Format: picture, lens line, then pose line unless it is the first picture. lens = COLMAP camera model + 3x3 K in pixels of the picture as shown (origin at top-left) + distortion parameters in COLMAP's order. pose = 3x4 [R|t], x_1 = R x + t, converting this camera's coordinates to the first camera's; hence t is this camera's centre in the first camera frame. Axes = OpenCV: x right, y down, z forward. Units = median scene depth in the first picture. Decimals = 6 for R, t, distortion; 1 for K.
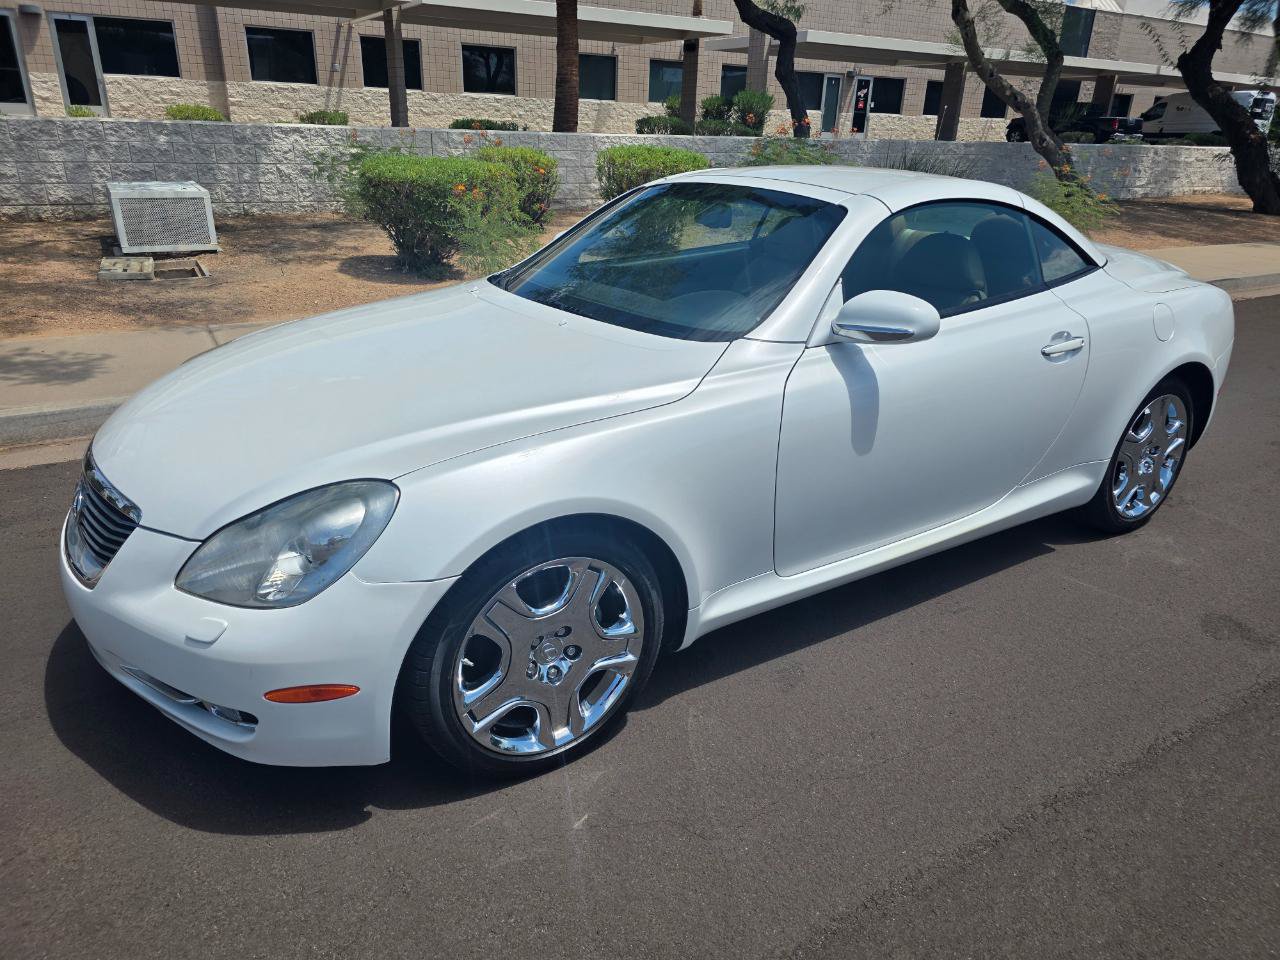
lens RADIAL K [[864.4, 0, 644.8], [0, 864.4, 484.6], [0, 0, 1]] dist [0.041942, -0.035729]
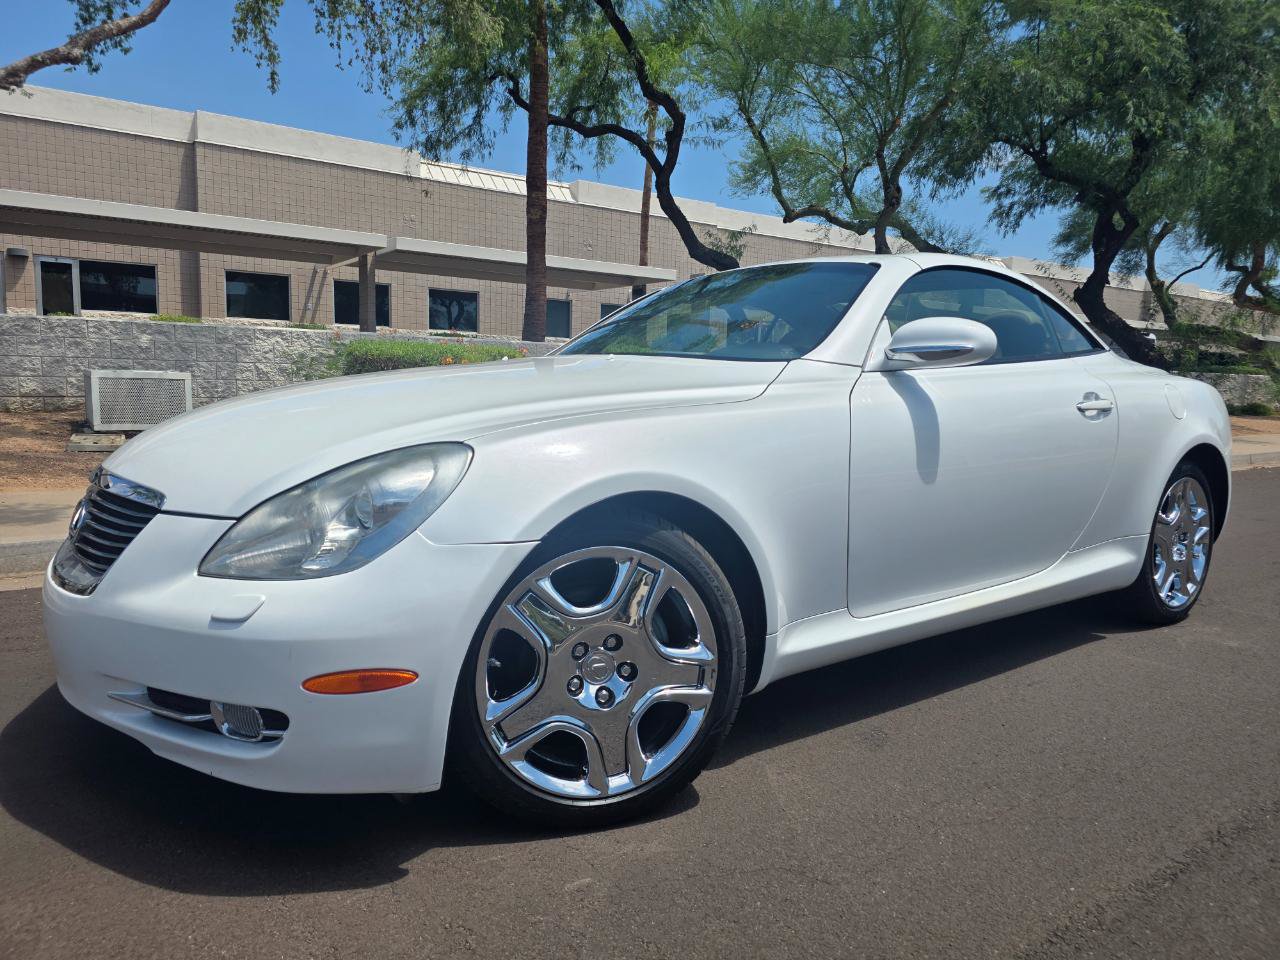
lens RADIAL K [[862.0, 0, 645.0], [0, 862.0, 474.5], [0, 0, 1]] dist [0.045633, -0.040276]
pose [[0.997957, -0.011121, 0.062911, -0.028378], [0.027789, 0.962258, -0.270717, 0.047926], [-0.057526, 0.271912, 0.960601, 0.023665]]
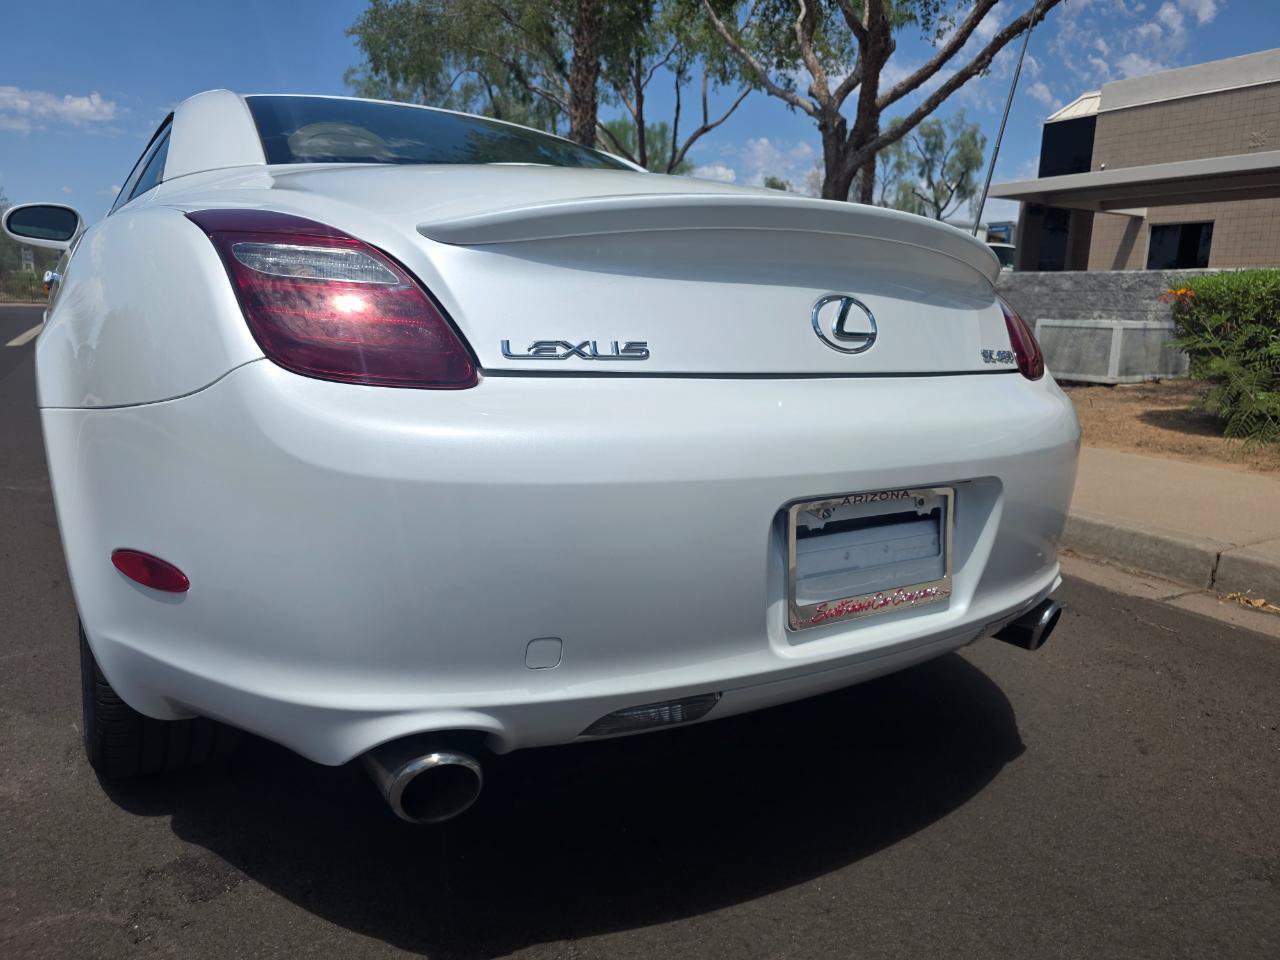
lens RADIAL K [[867.8, 0, 618.9], [0, 867.8, 470.3], [0, 0, 1]] dist [0.027904, -0.029838]
pose [[-0.020393, 0.155730, -0.987589, 0.330586], [-0.408576, 0.900249, 0.150394, -0.086397], [0.912497, 0.406572, 0.045268, 0.397130]]
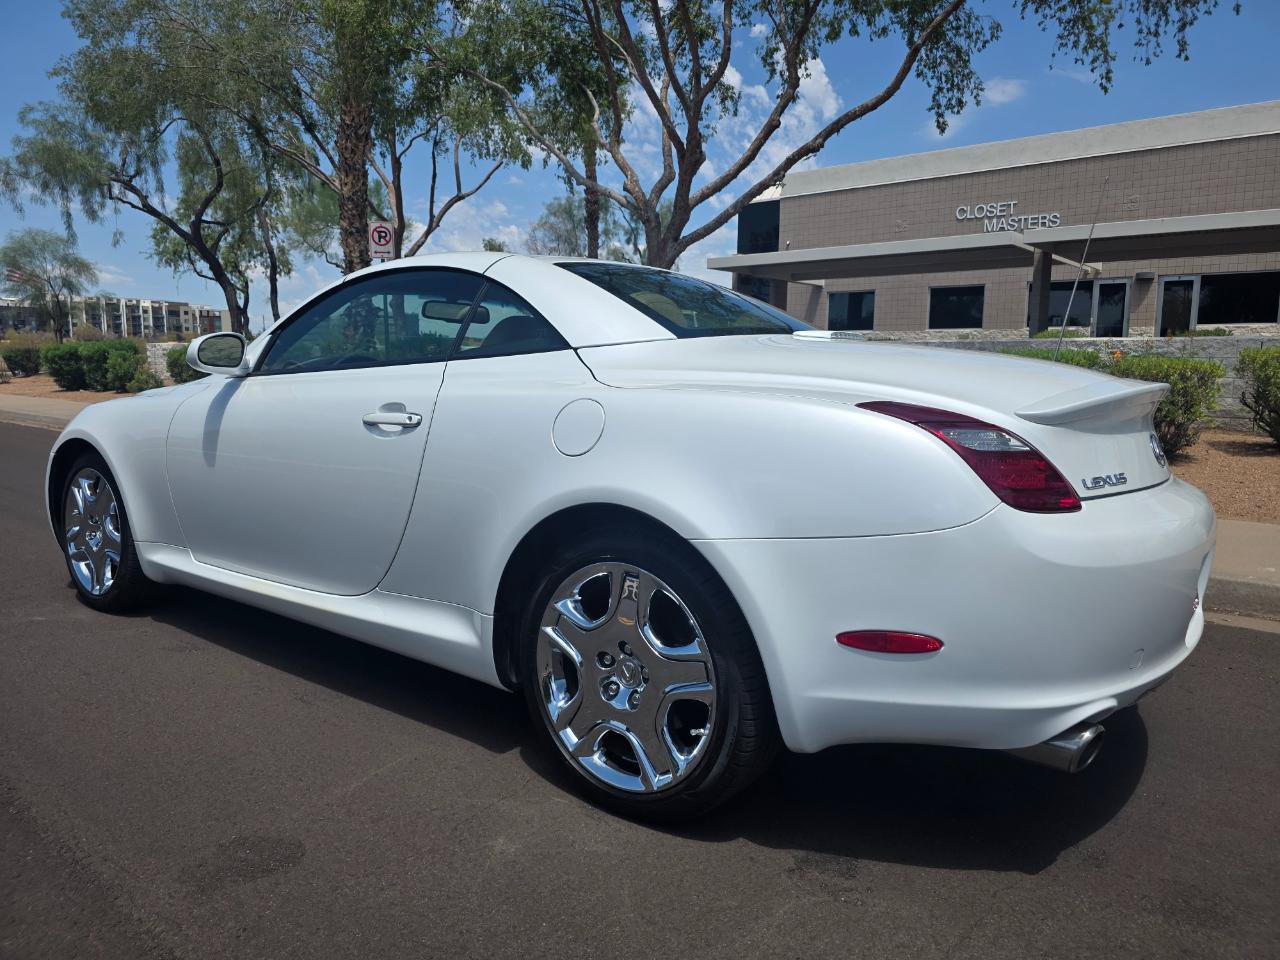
lens RADIAL K [[862.0, 0, 645.0], [0, 862.0, 474.5], [0, 0, 1]] dist [0.045633, -0.040276]
pose [[0.334460, 0.092578, -0.937852, 0.360357], [-0.360659, 0.931979, -0.036622, -0.045238], [0.870667, 0.350493, 0.345099, 0.256527]]
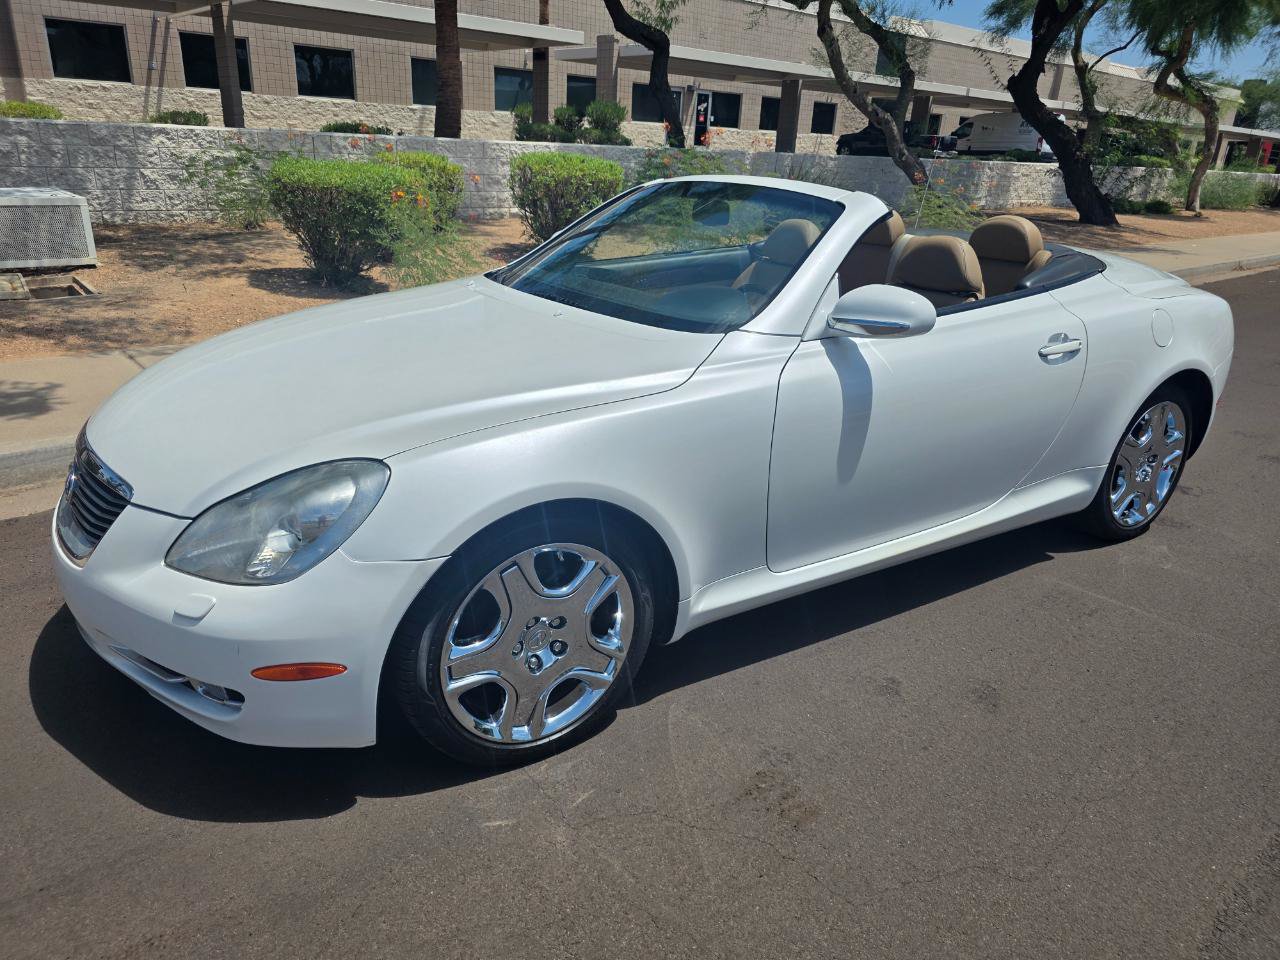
lens RADIAL K [[872.8, 0, 640.5], [0, 872.8, 488.0], [0, 0, 1]] dist [0.039510, -0.038430]
pose [[0.983117, -0.053848, 0.174875, -0.089762], [0.055732, 0.998428, -0.005877, -0.005979], [-0.174284, 0.015524, 0.984573, 0.025099]]
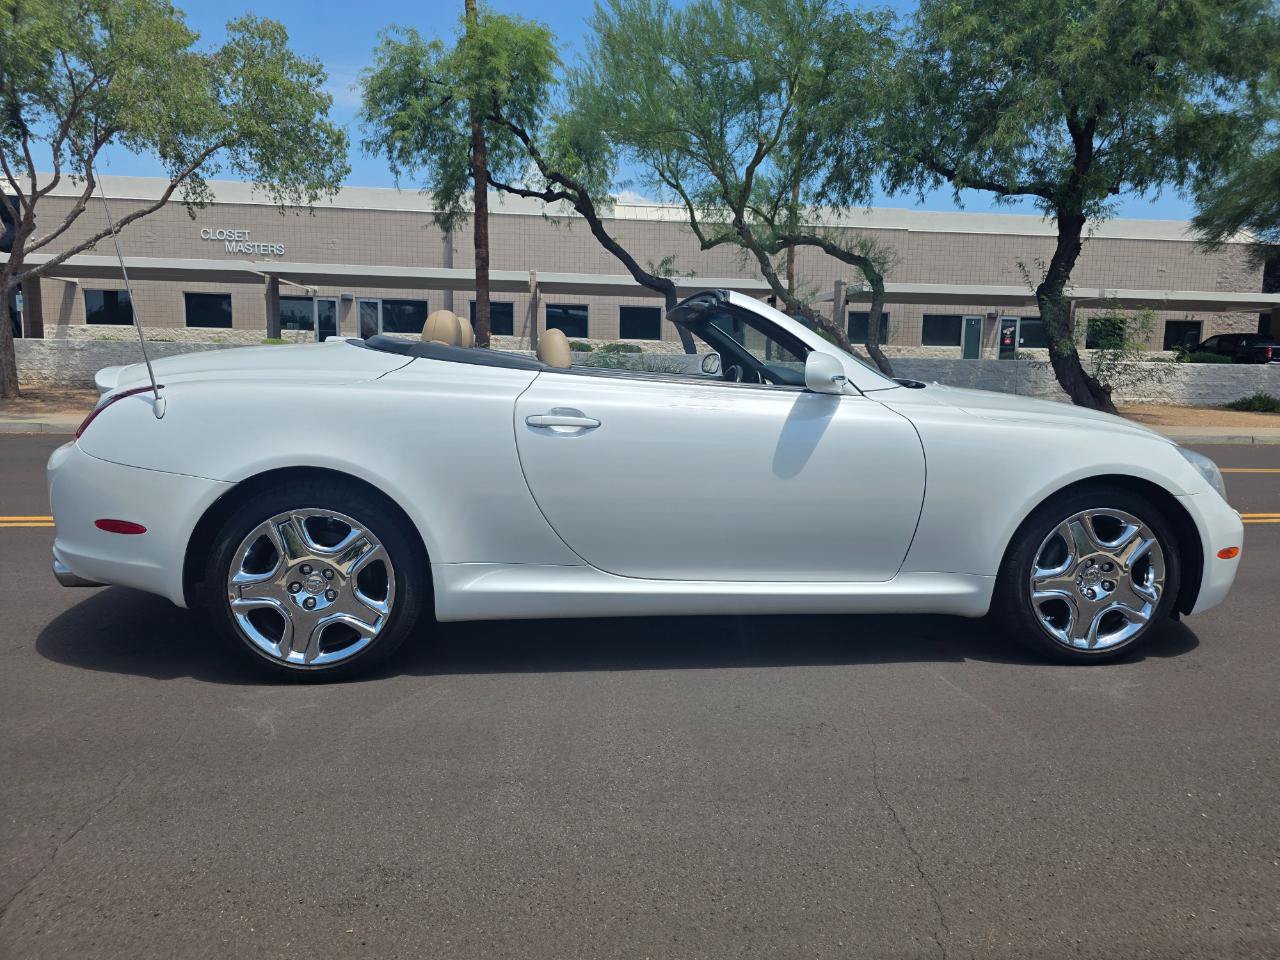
lens RADIAL K [[847.3, 0, 643.4], [0, 847.3, 464.2], [0, 0, 1]] dist [0.036831, -0.036250]
pose [[0.911607, 0.033793, -0.409672, 0.965613], [-0.148615, 0.956296, -0.251817, 0.156083], [0.383258, 0.290442, 0.876788, -0.198960]]
